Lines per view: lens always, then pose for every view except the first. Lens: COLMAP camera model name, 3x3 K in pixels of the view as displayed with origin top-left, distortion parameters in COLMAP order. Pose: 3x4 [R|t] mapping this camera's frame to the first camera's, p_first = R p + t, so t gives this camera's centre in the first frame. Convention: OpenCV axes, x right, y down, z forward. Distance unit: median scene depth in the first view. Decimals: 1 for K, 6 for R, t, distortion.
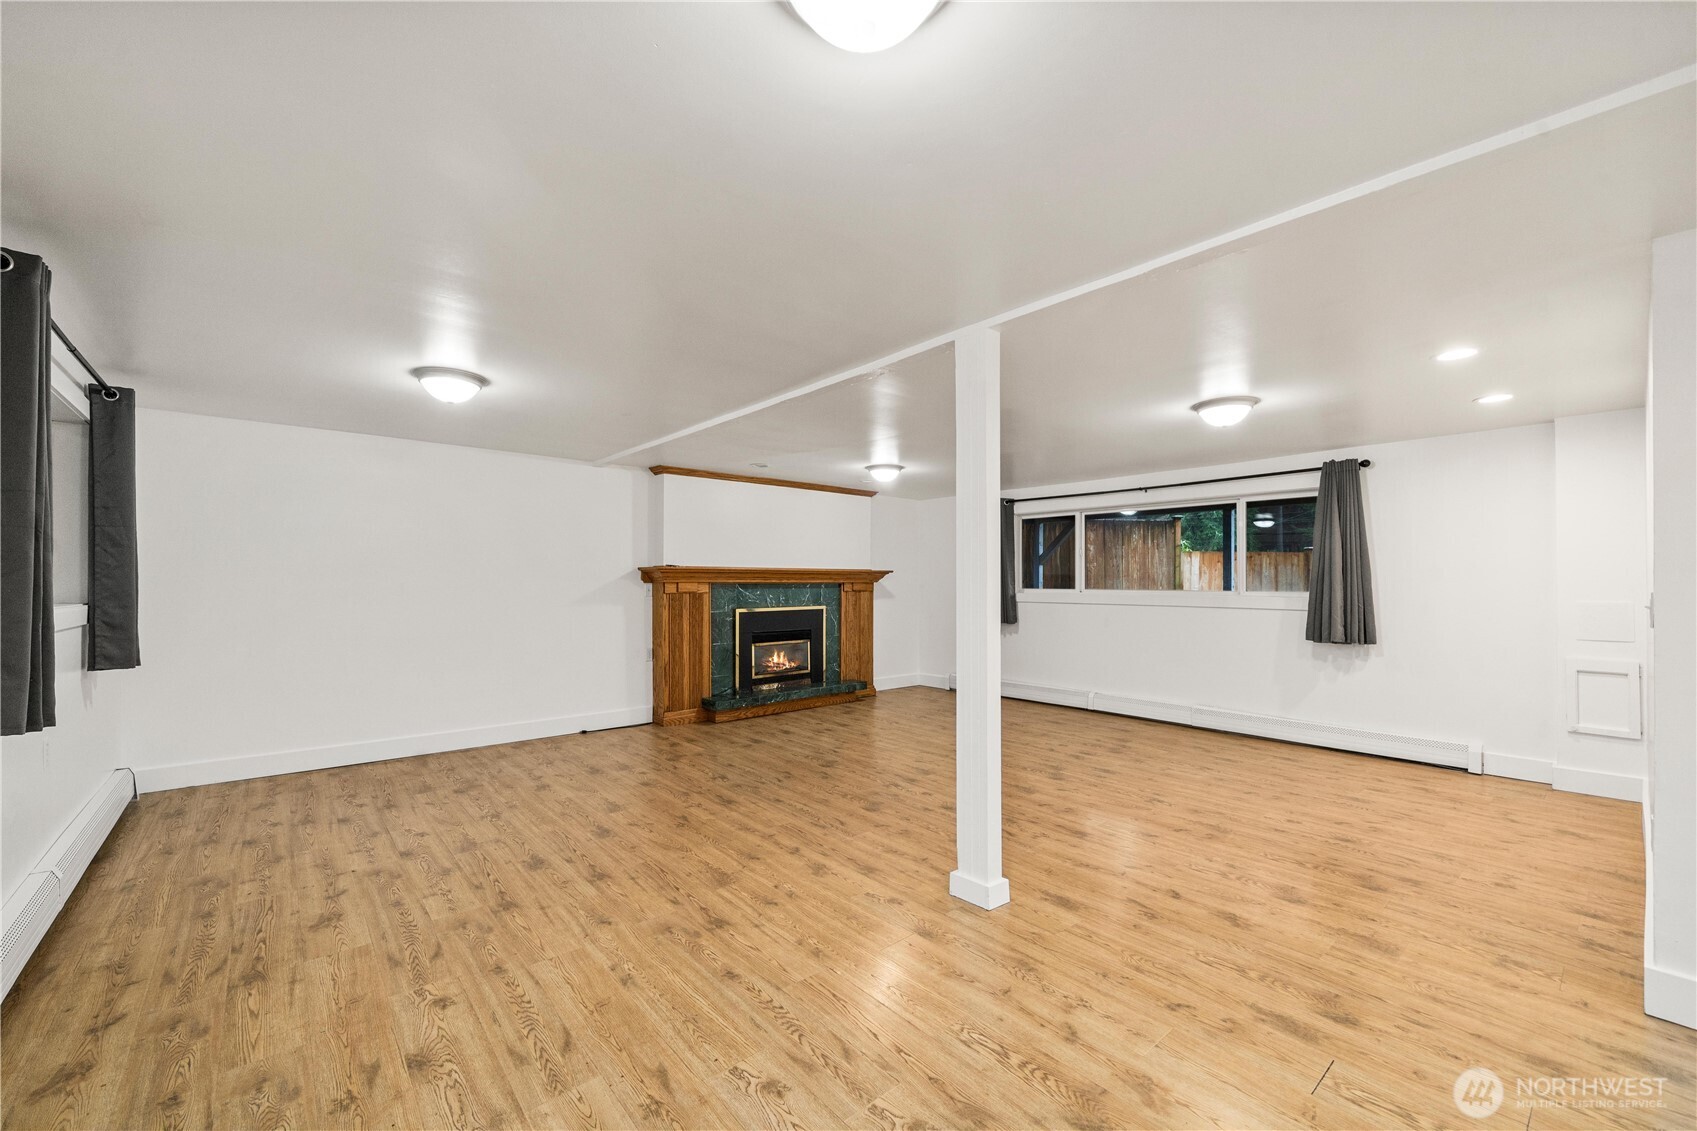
lens RADIAL K [[686.2, 0, 848.5], [0, 686.2, 565.5], [0, 0, 1]] dist [0.000603, -0.000044]
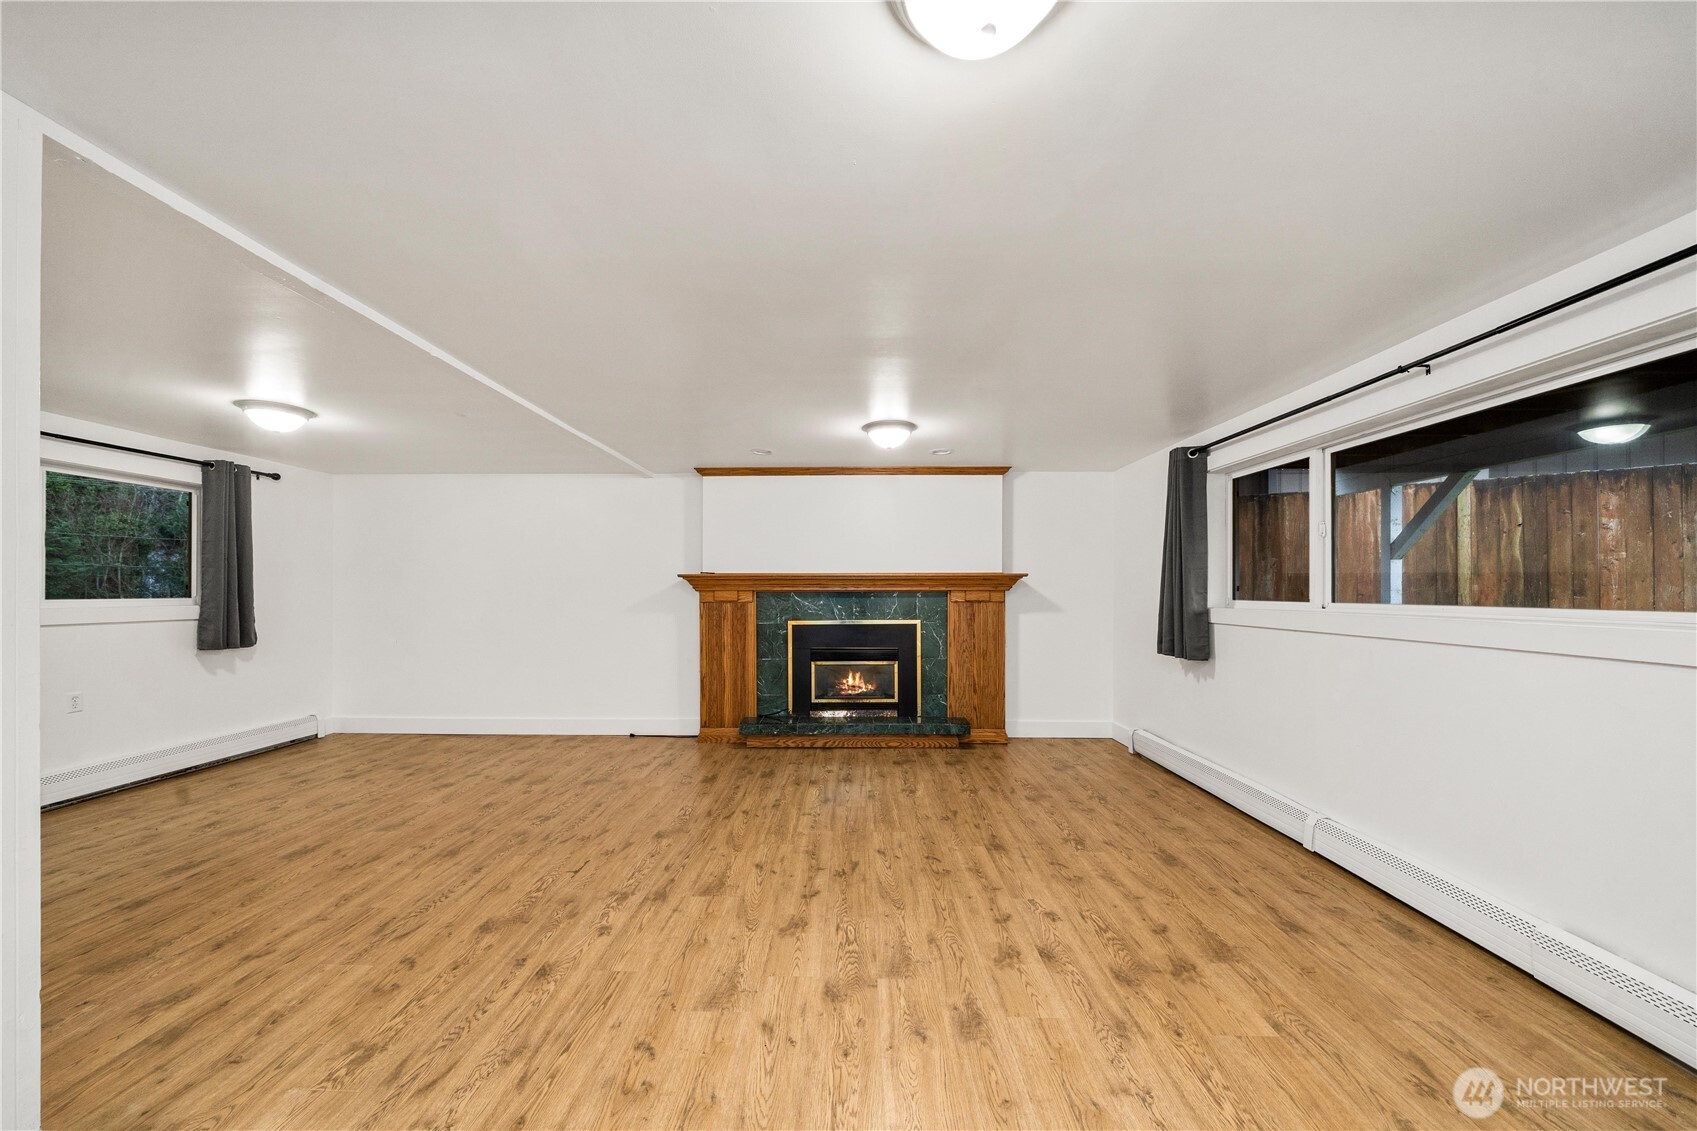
lens RADIAL K [[608.9, 0, 860.4], [0, 608.9, 566.2], [0, 0, 1]] dist [-0.000902, -0.000031]
pose [[0.738520, -0.028318, -0.673637, 0.432822], [0.017469, 0.999586, -0.022869, 0.013345], [0.674005, 0.005121, 0.738709, 0.487335]]
